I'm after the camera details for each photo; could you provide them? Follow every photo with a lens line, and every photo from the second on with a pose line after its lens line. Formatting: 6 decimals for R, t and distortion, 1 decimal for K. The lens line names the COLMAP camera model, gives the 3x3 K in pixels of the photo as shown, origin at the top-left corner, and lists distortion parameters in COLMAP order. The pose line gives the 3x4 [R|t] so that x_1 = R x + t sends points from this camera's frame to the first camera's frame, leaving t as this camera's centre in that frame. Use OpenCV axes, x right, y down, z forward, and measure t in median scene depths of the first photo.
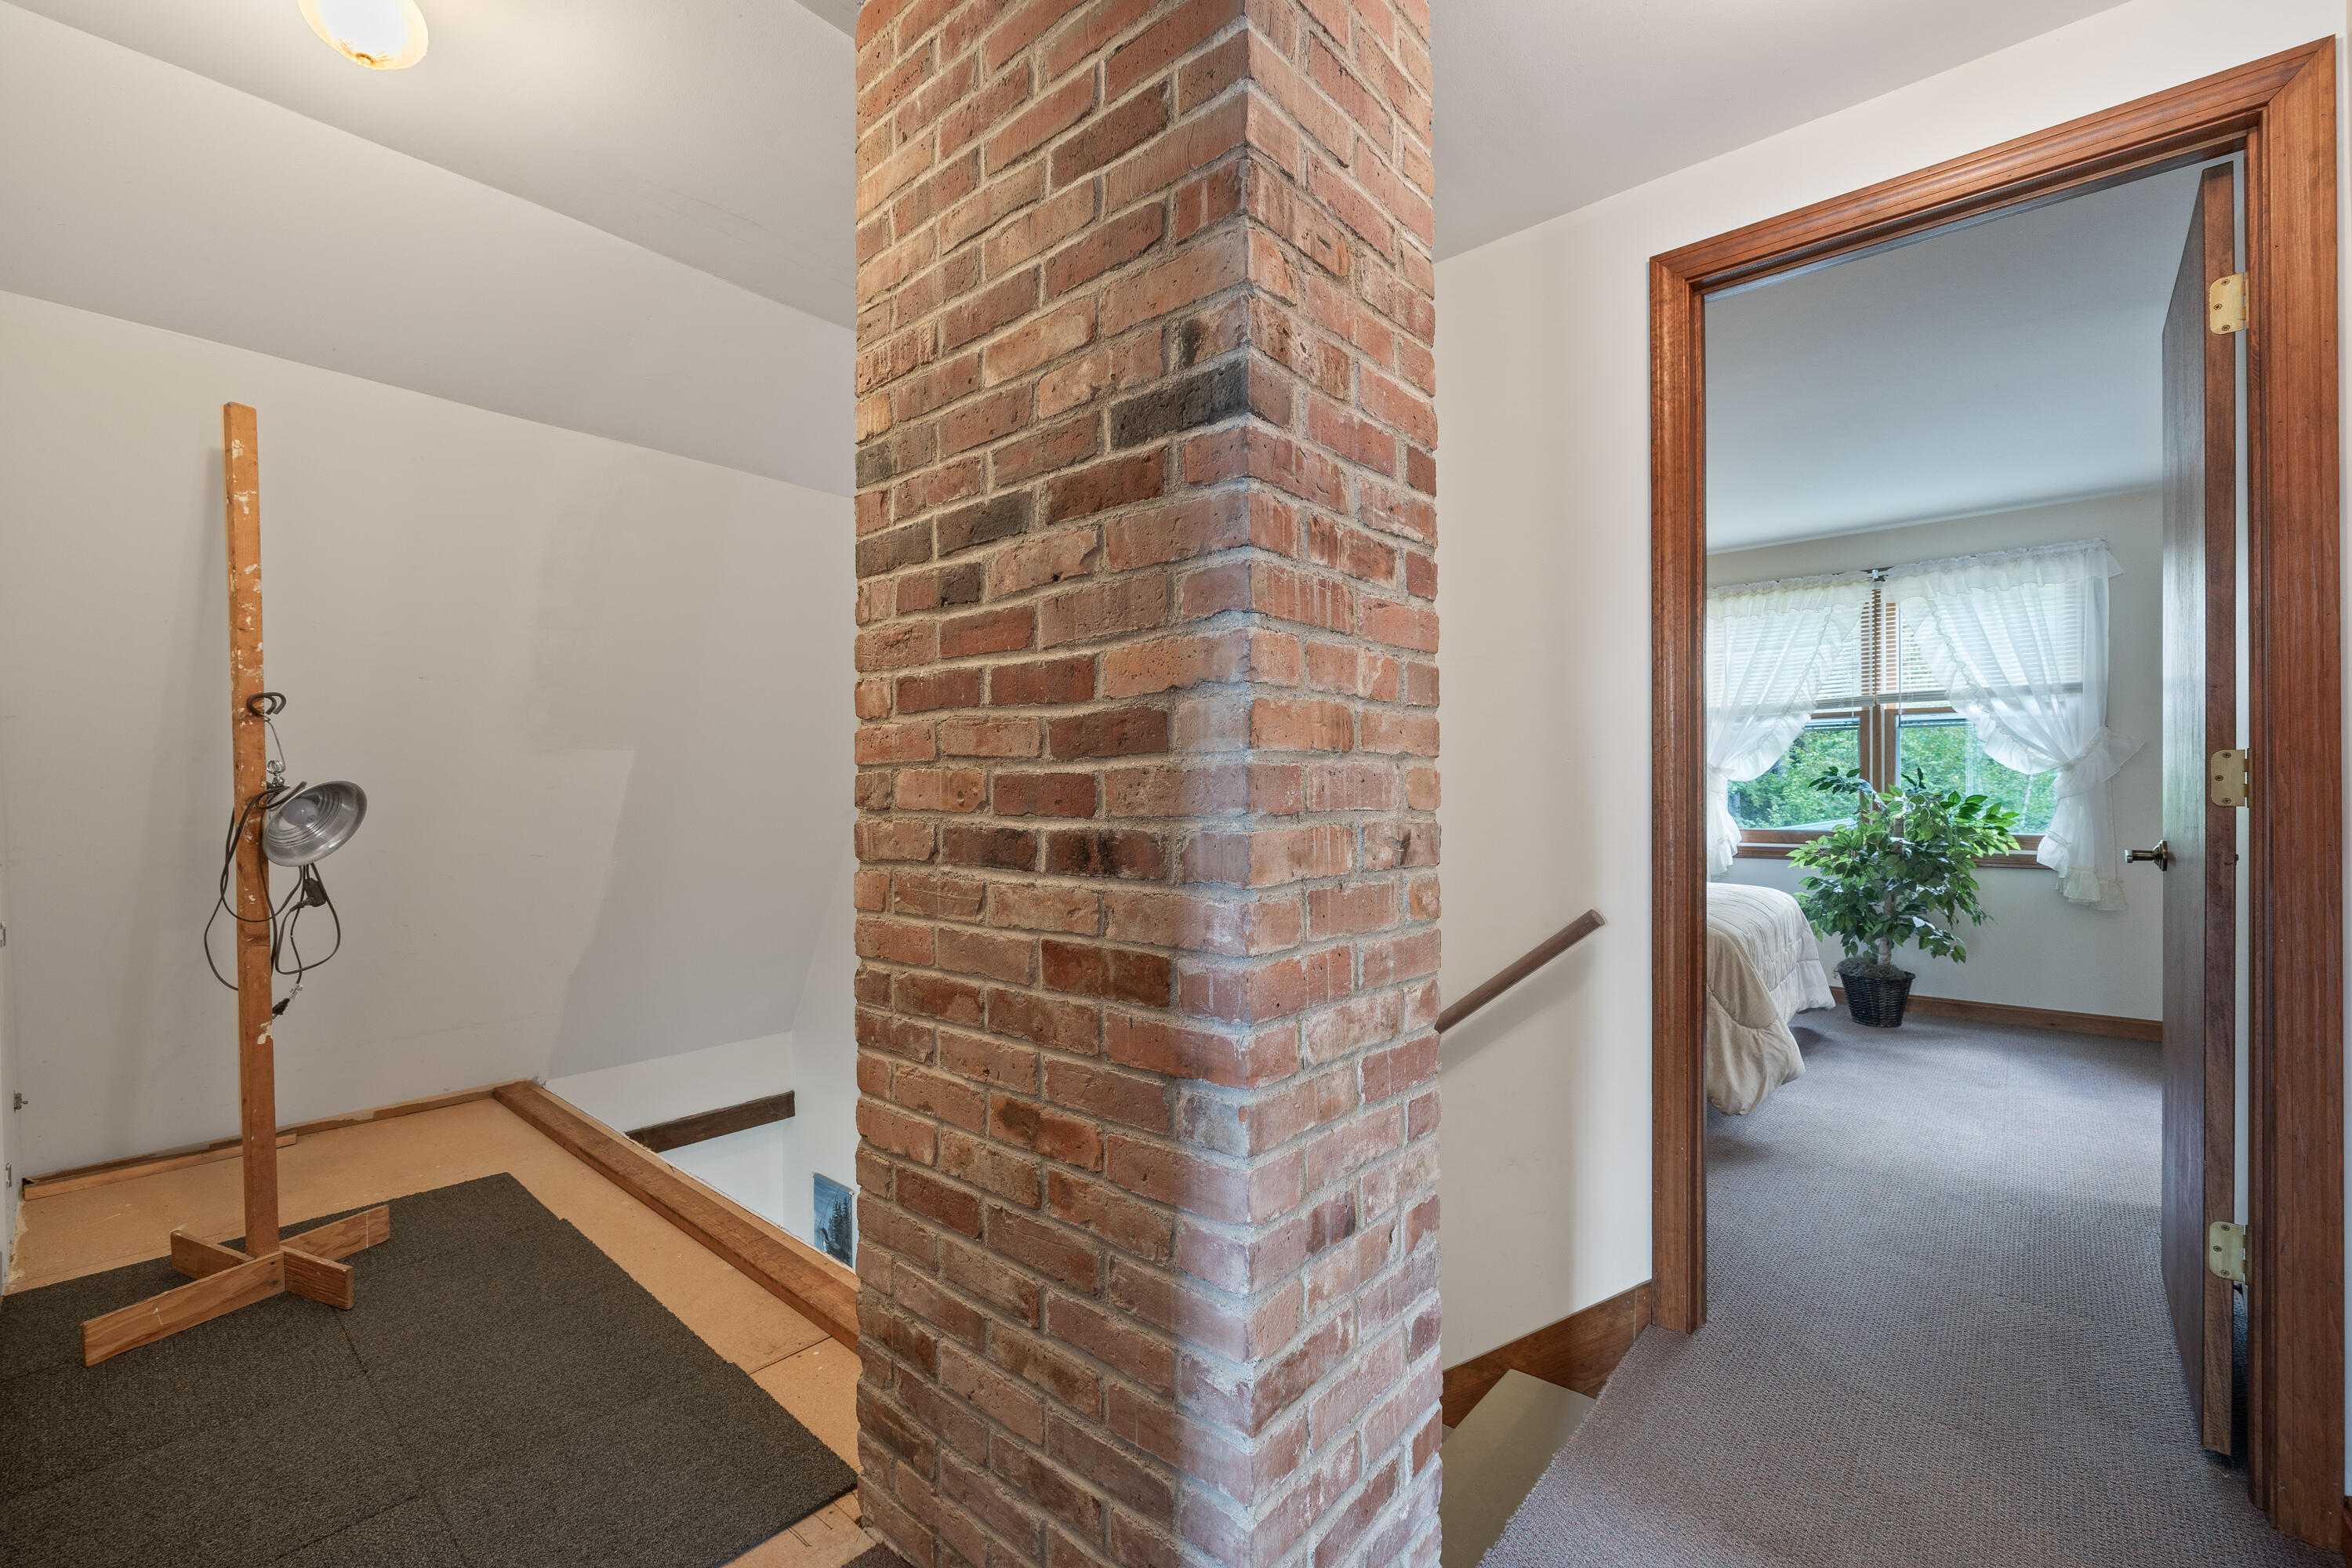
lens RADIAL K [[984.3, 0, 1178.3], [0, 984.3, 794.7], [0, 0, 1]] dist [-0.005378, -0.000599]
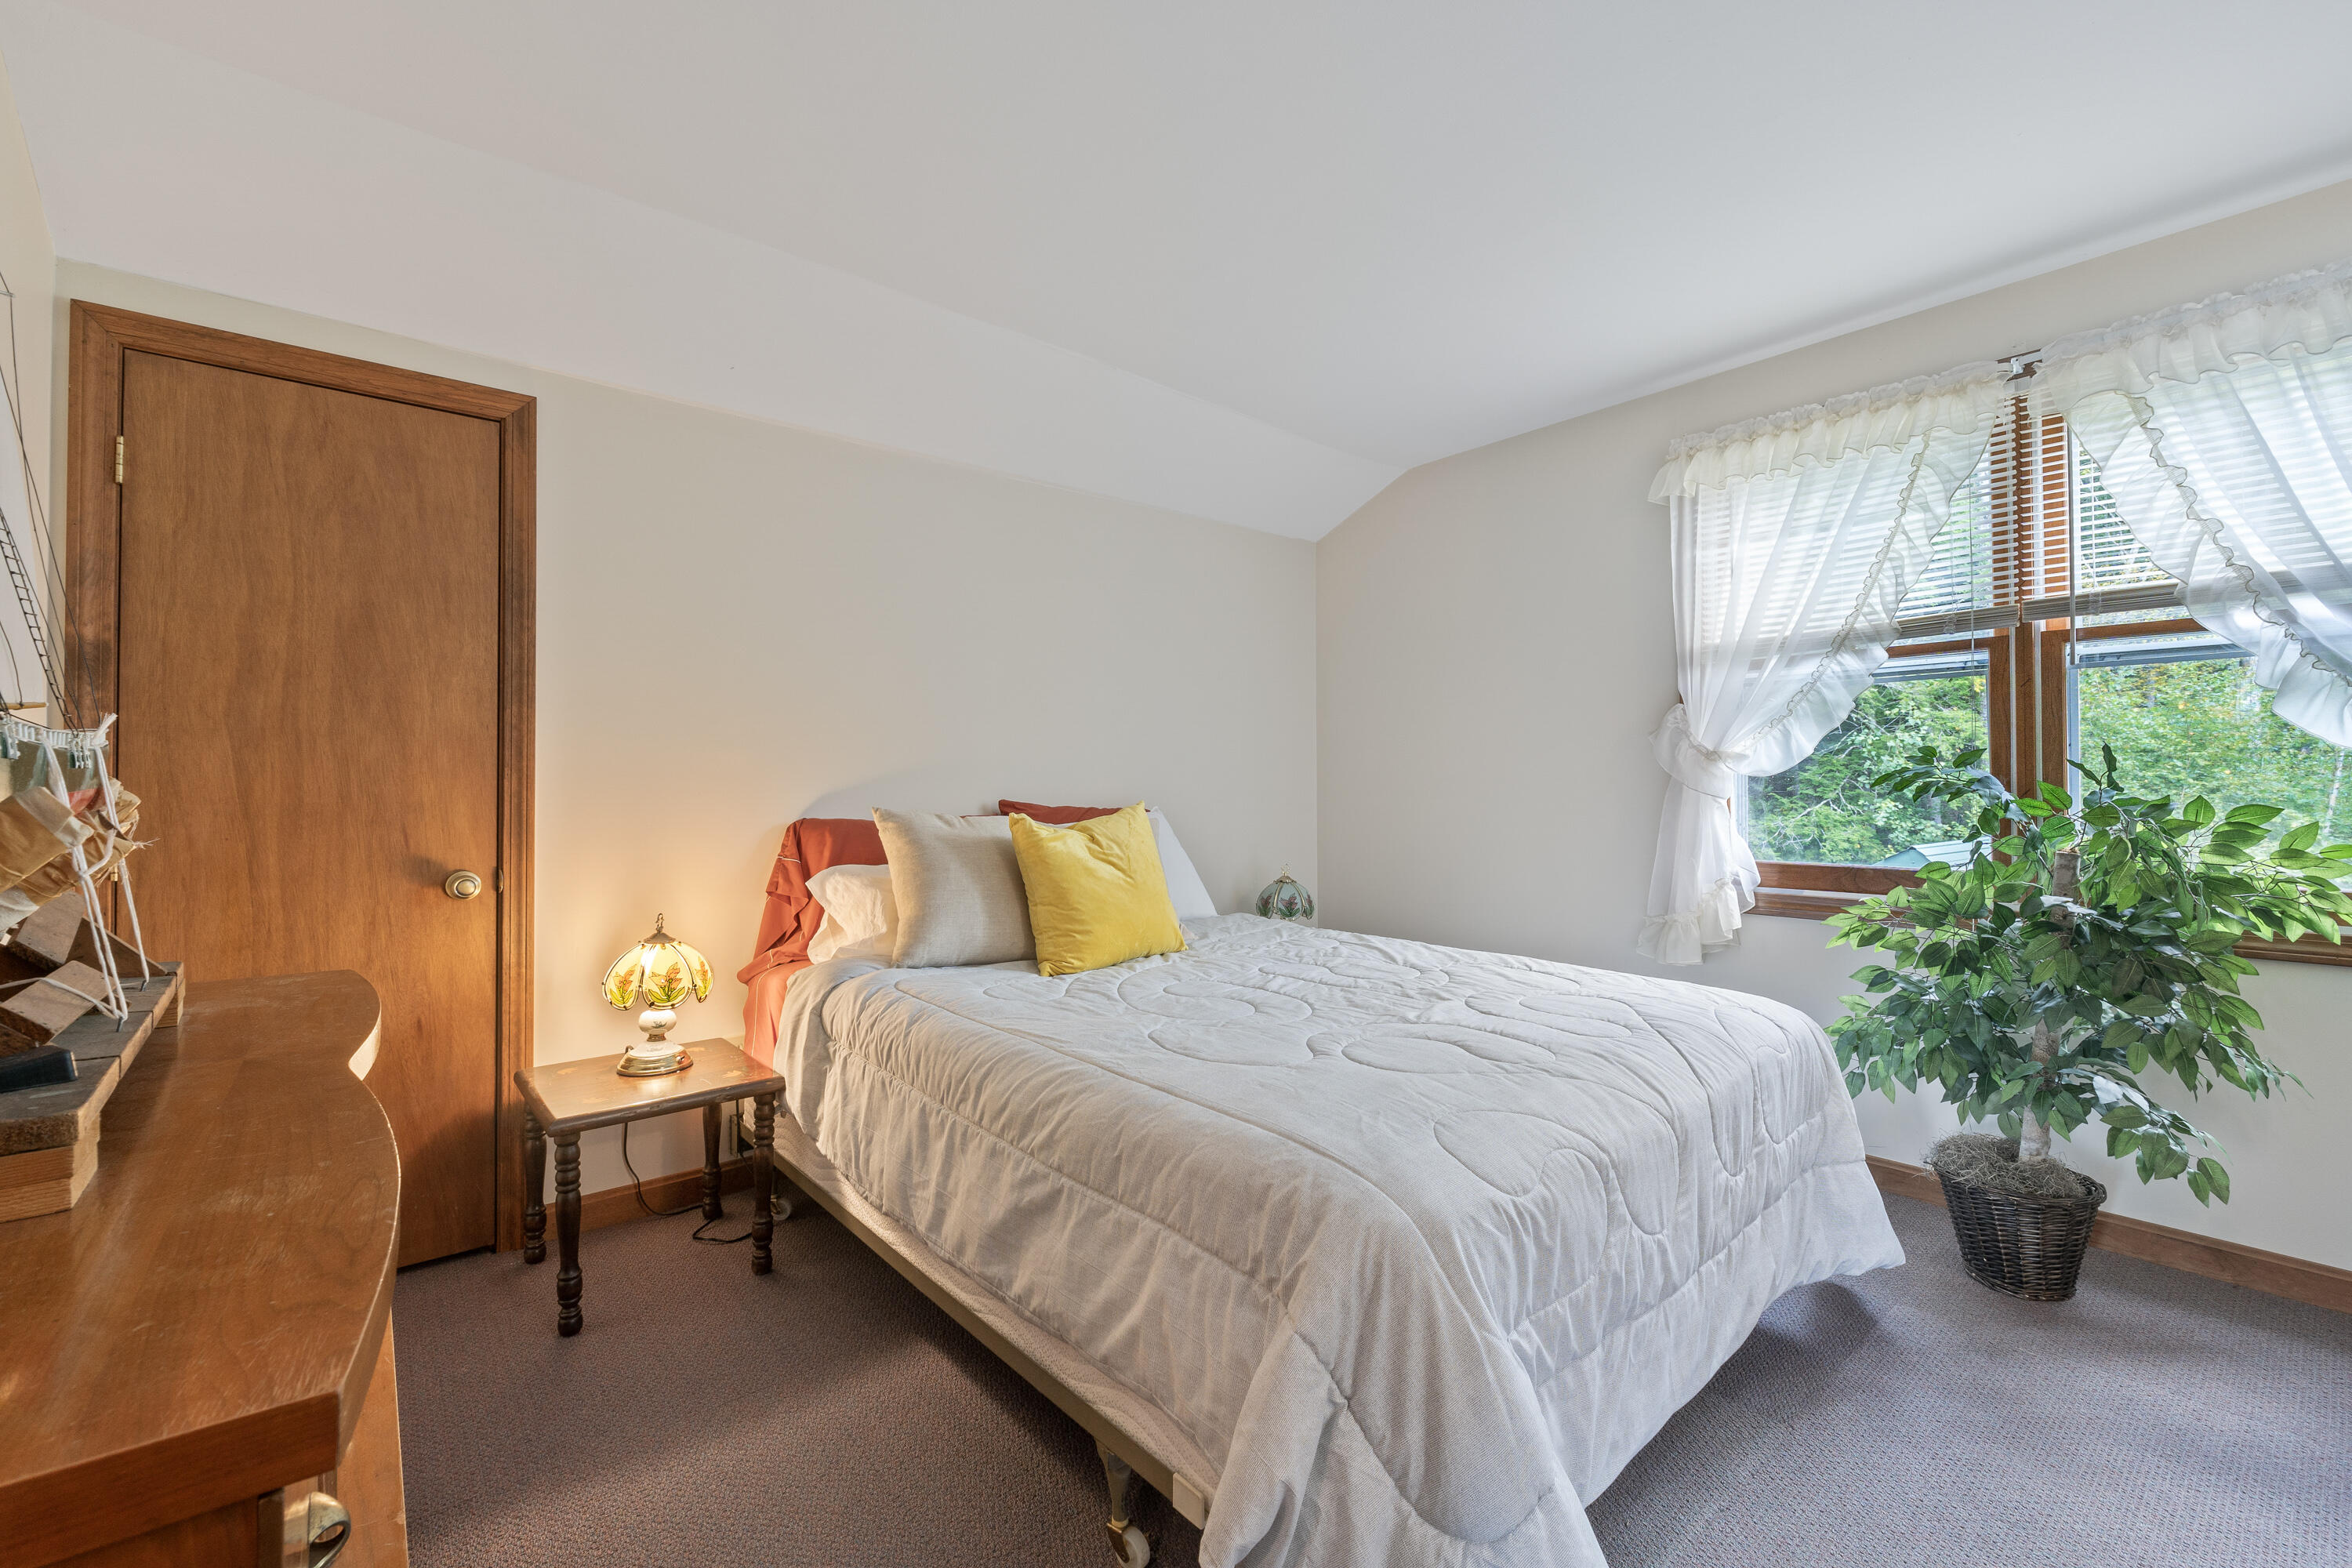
lens RADIAL K [[984.3, 0, 1172.3], [0, 984.3, 780.3], [0, 0, 1]] dist [-0.005378, -0.000599]
pose [[0.987830, -0.001017, -0.155536, 0.376117], [-0.001025, 0.999914, -0.013045, -0.004674], [0.155536, 0.013046, 0.987744, 0.458722]]
